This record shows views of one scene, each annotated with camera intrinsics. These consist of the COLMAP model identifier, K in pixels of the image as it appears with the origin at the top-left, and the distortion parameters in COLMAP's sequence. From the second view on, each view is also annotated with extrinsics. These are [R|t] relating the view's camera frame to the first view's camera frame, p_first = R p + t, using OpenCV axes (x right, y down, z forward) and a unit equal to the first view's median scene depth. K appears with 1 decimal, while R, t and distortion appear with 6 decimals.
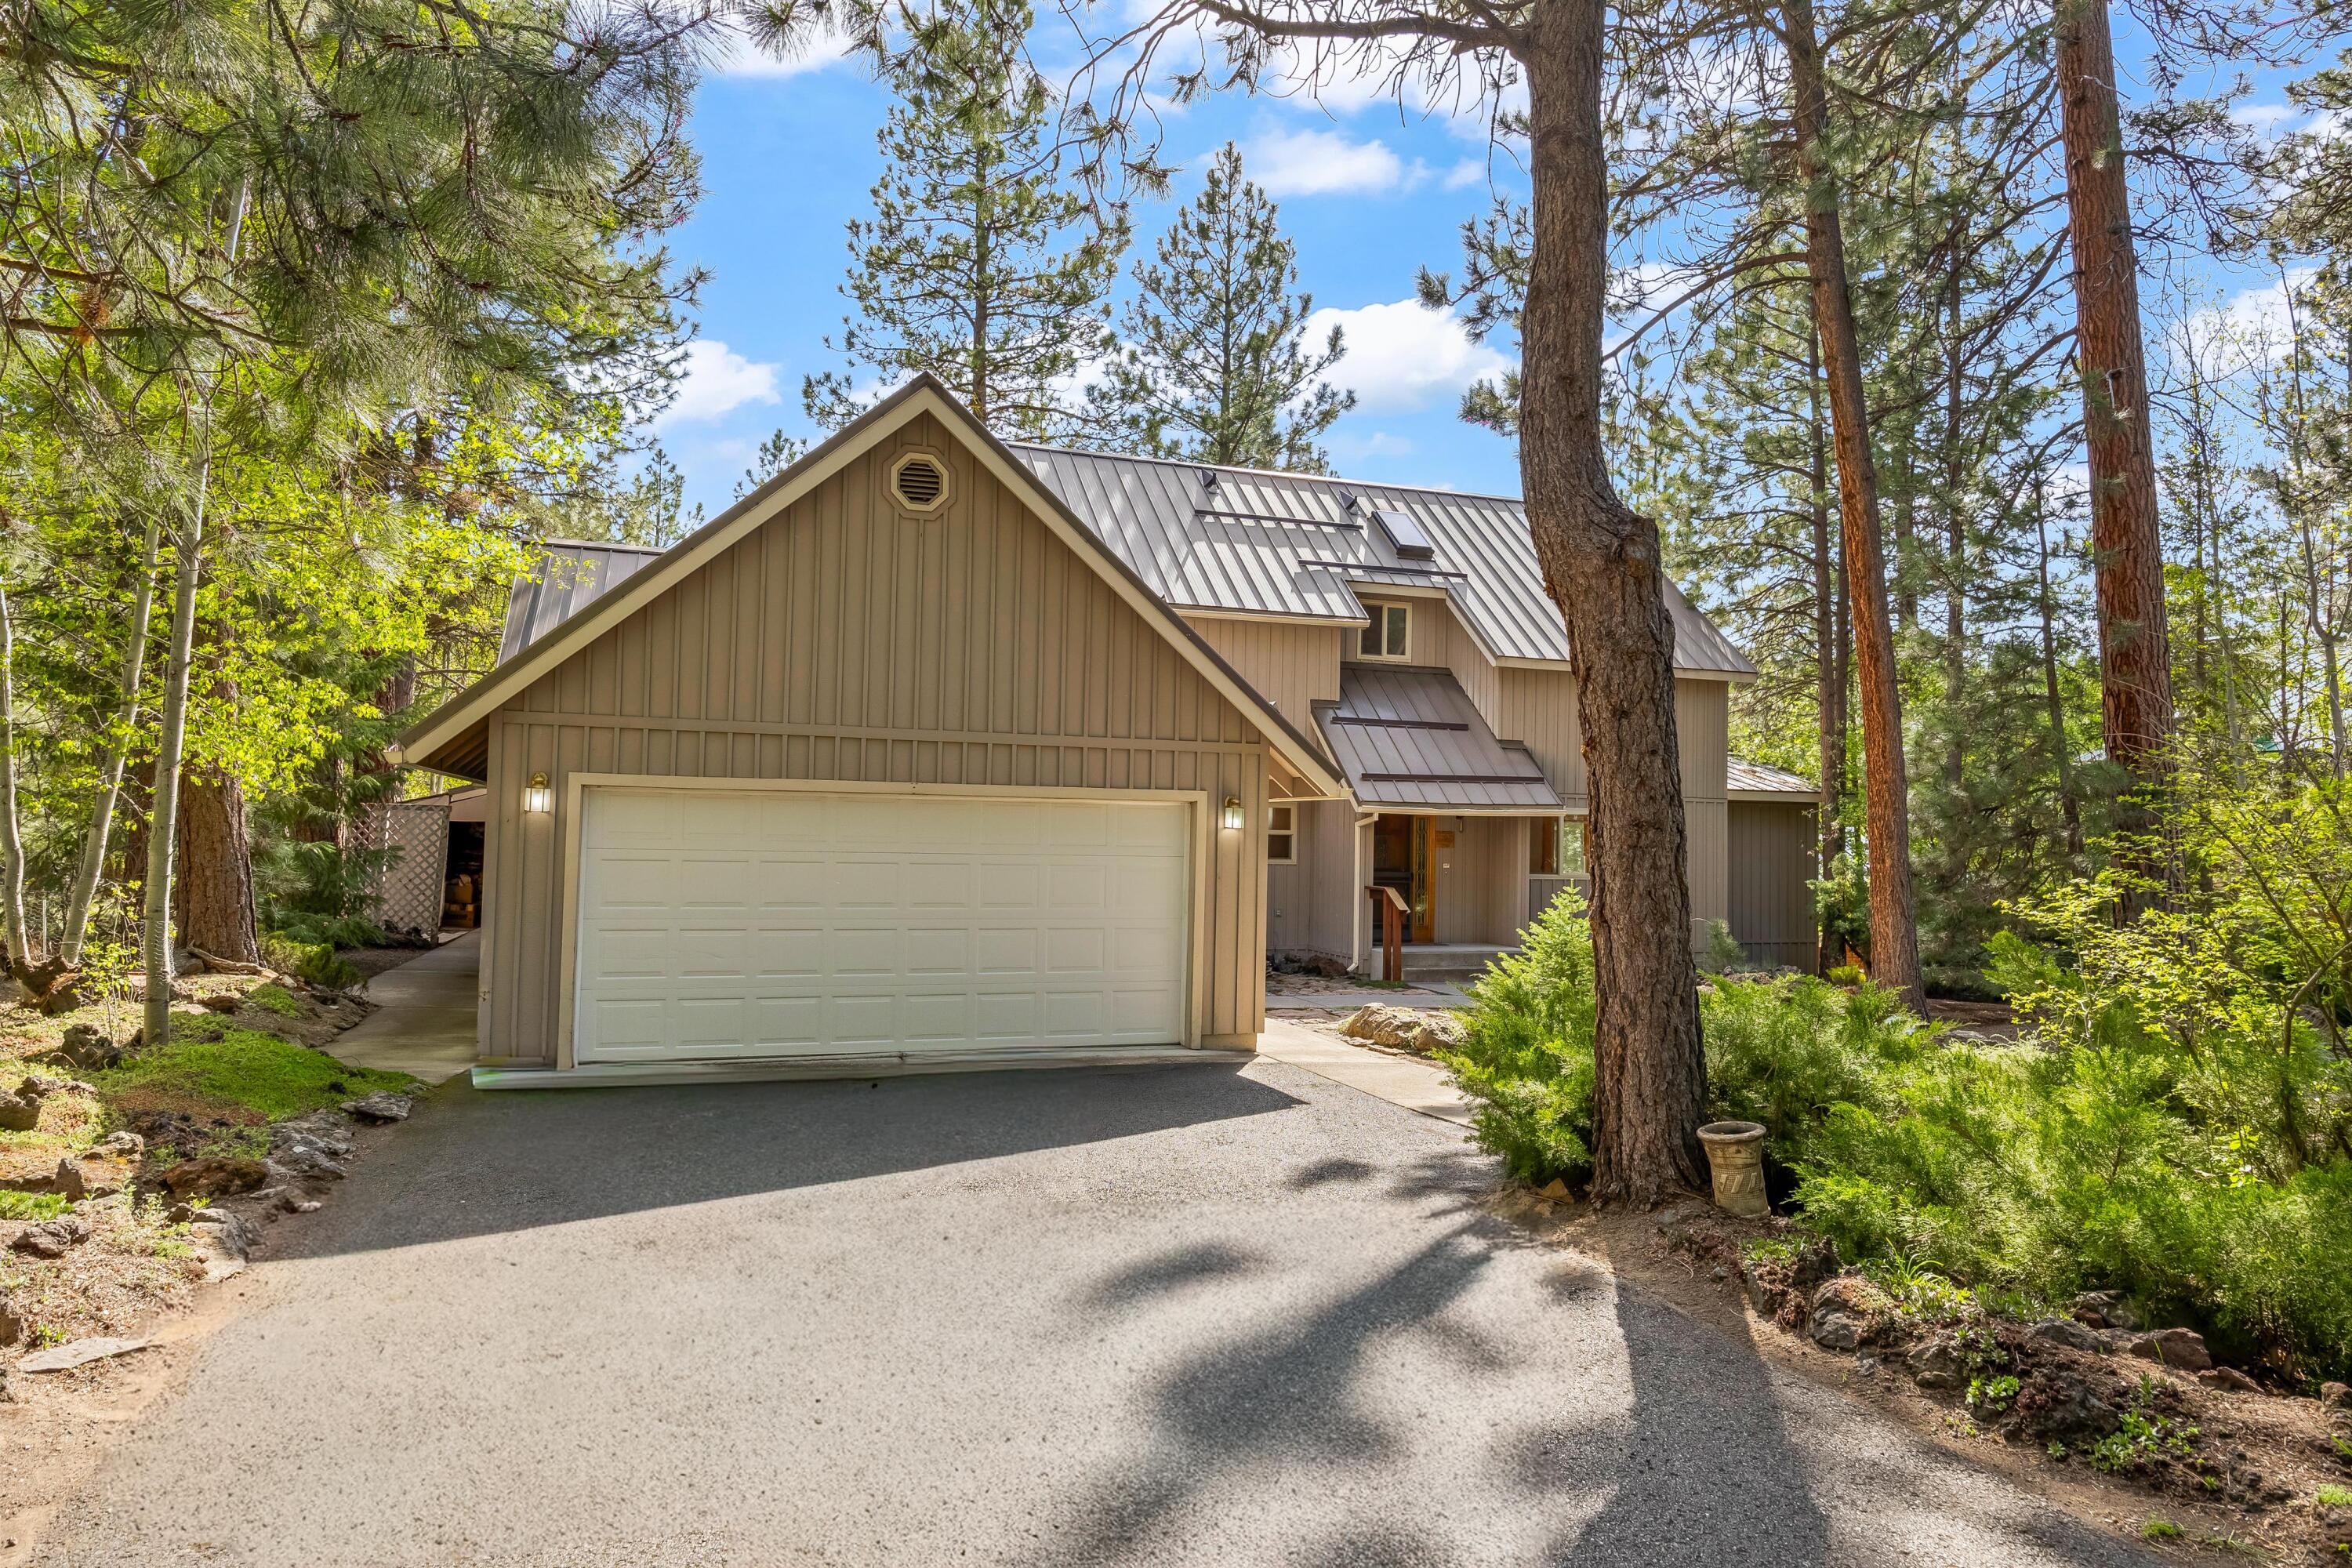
lens RADIAL K [[1532.3, 0, 1176.0], [0, 1532.3, 784.0], [0, 0, 1]] dist [0.023590, -0.000425]
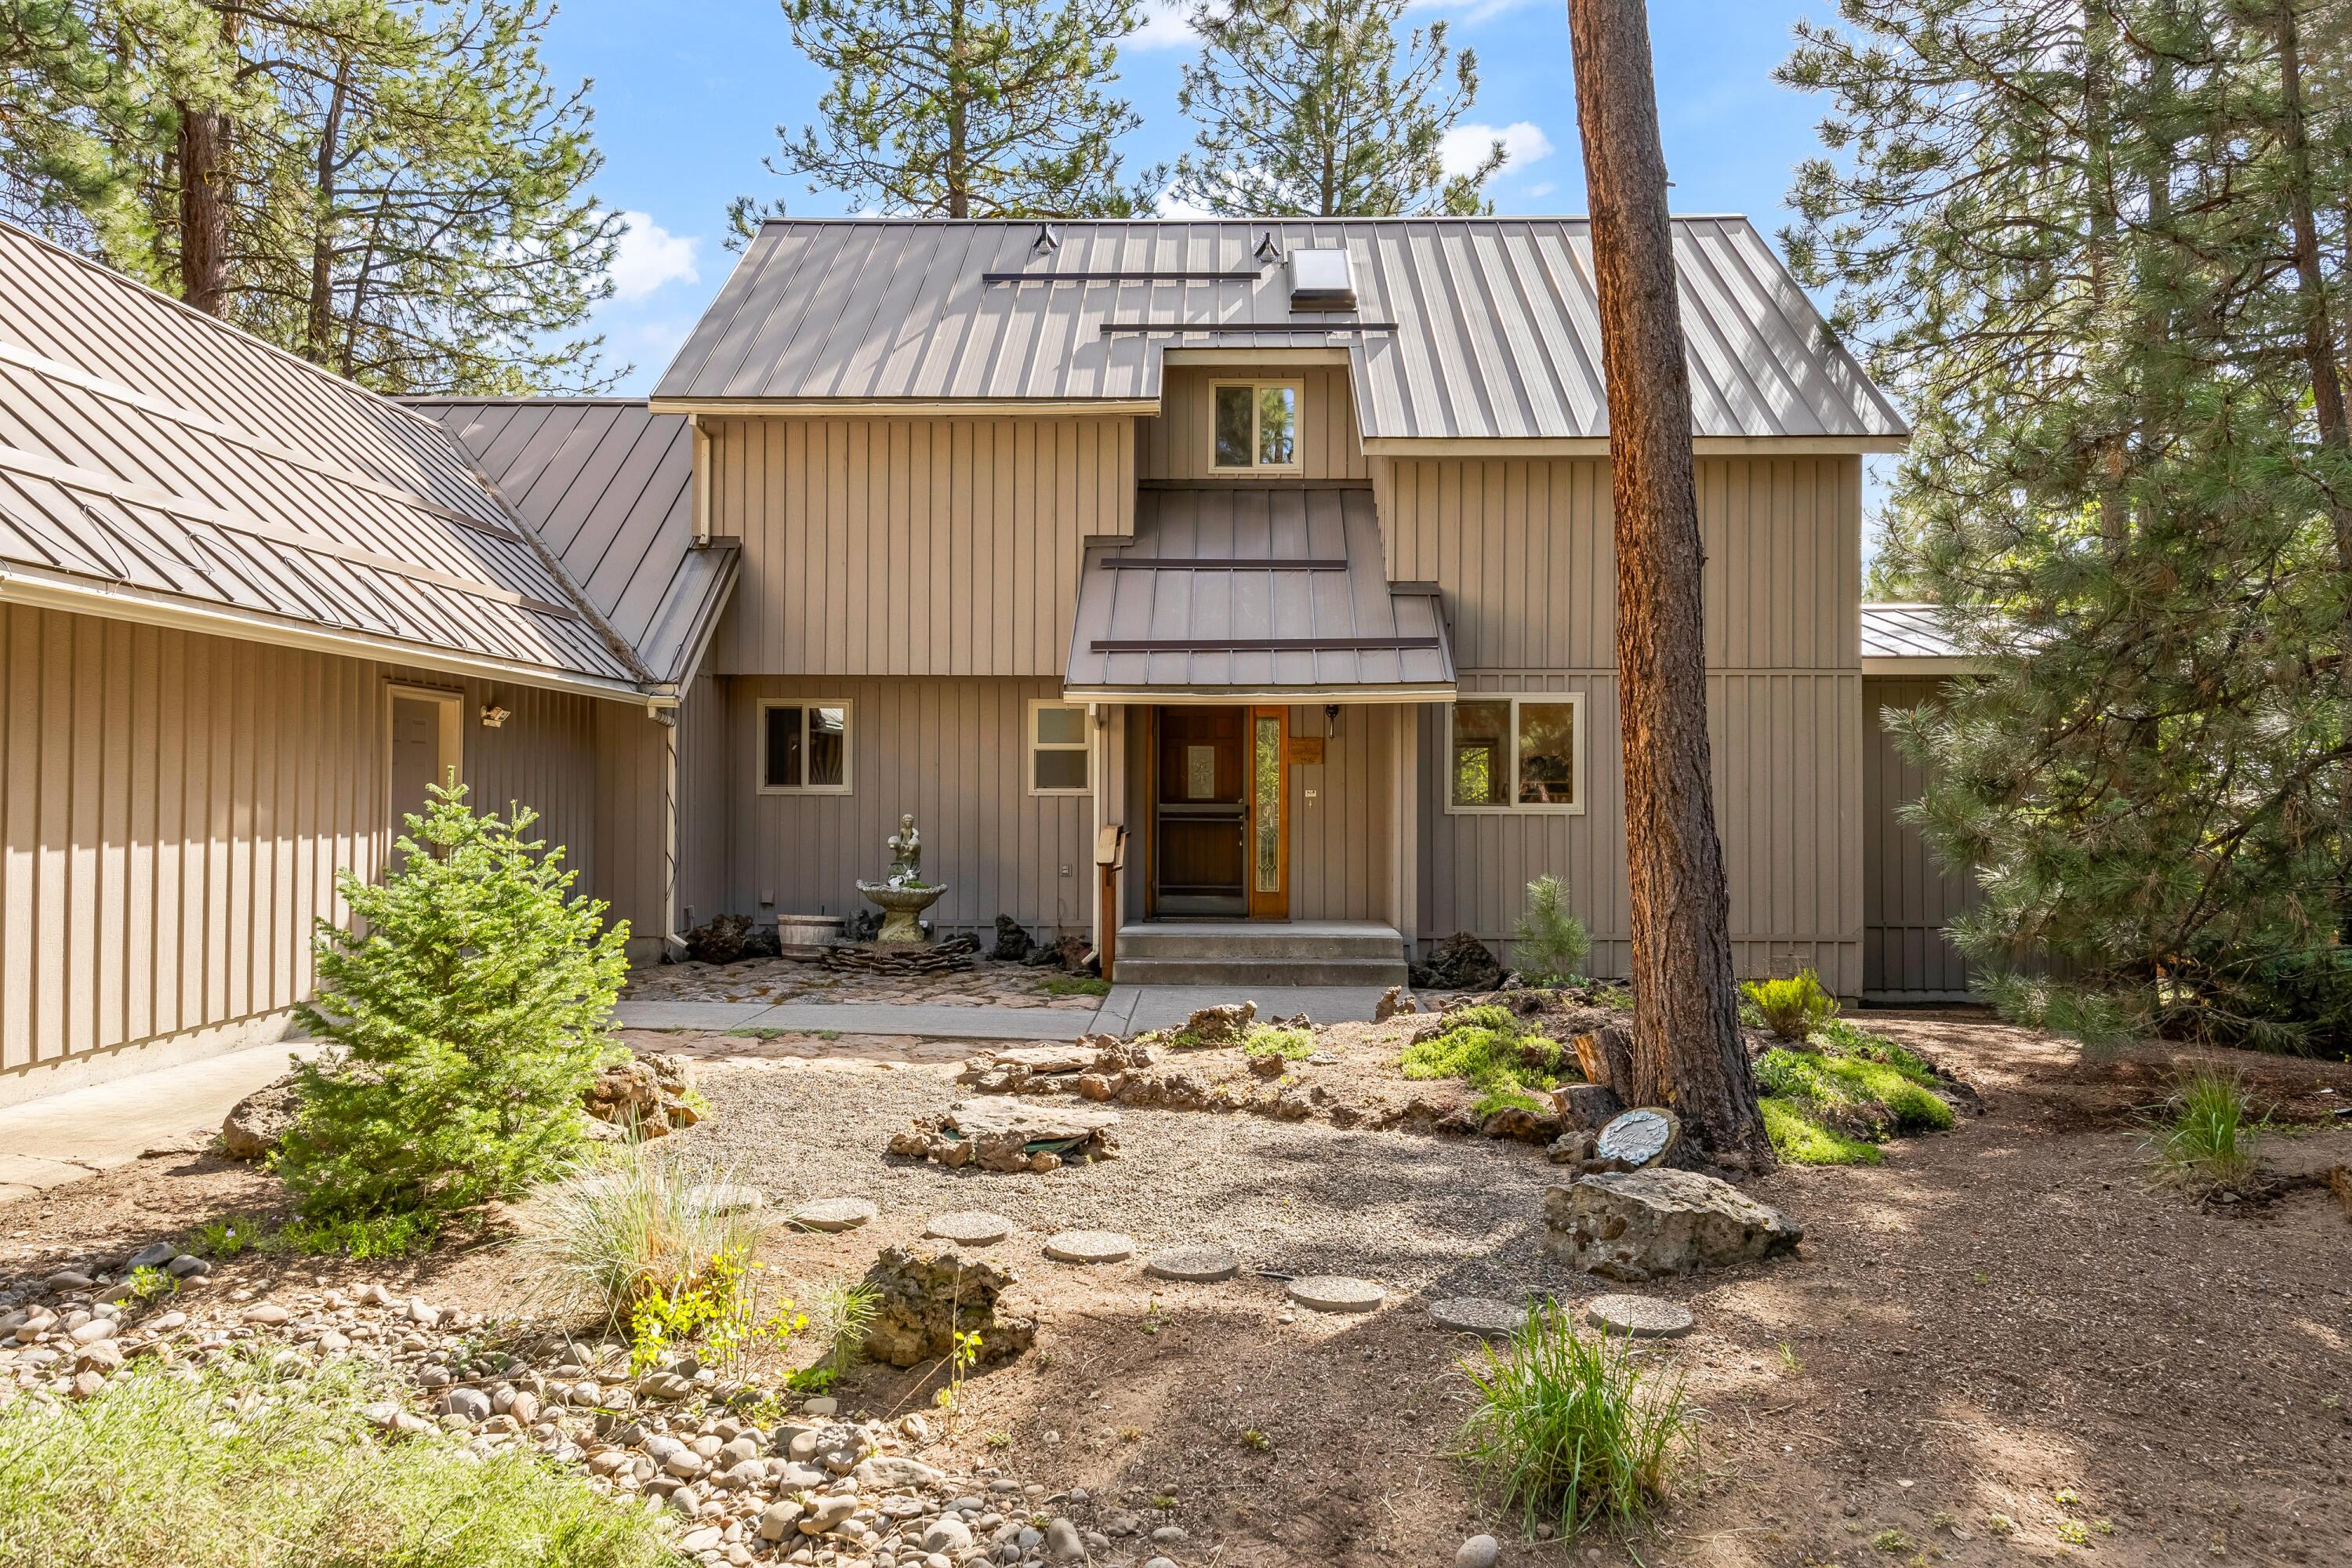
lens RADIAL K [[1532.3, 0, 1176.0], [0, 1532.3, 784.0], [0, 0, 1]] dist [0.023590, -0.000425]
pose [[0.930579, -0.005400, -0.366050, 0.356363], [0.017318, 0.999421, 0.029283, 0.032421], [0.365680, -0.033590, 0.930134, 0.403066]]
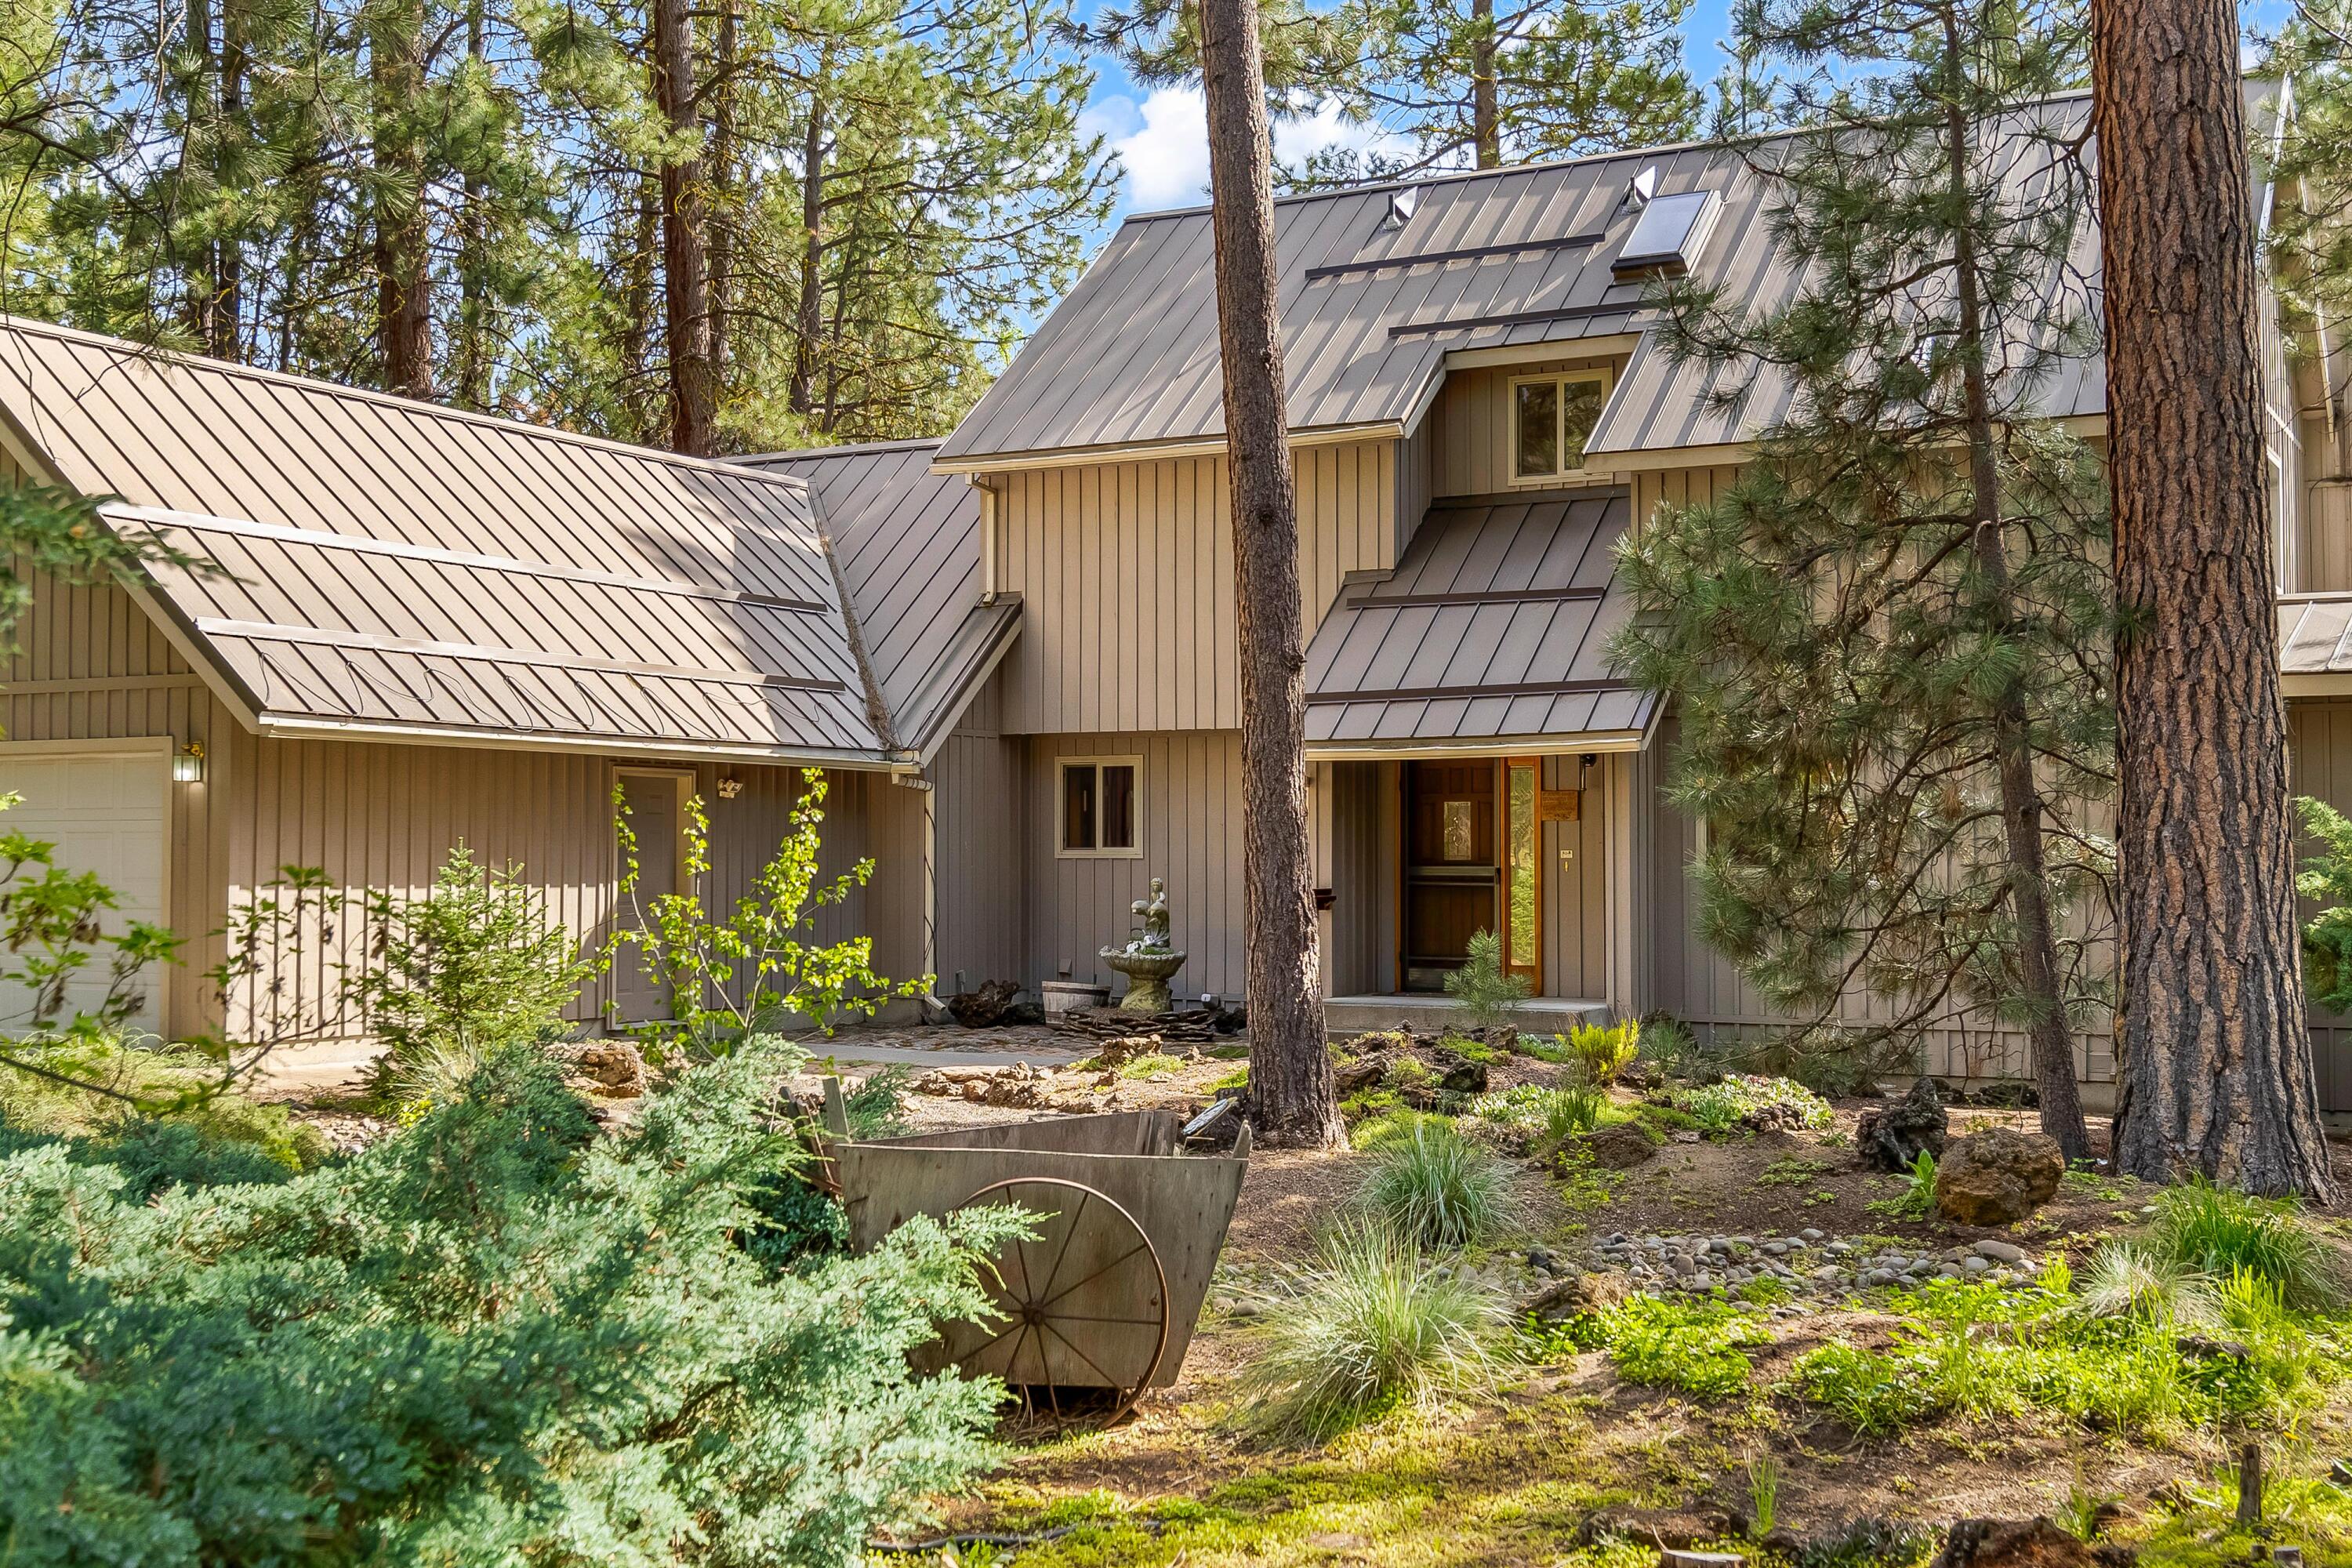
lens RADIAL K [[2643.5, 0, 1176.0], [0, 2643.5, 784.0], [0, 0, 1]] dist [0.095195, 0.002693]
pose [[0.660398, -0.028134, -0.750388, 0.797959], [0.034811, 0.999371, -0.006833, 0.031981], [0.750108, -0.021609, 0.660962, 0.273275]]
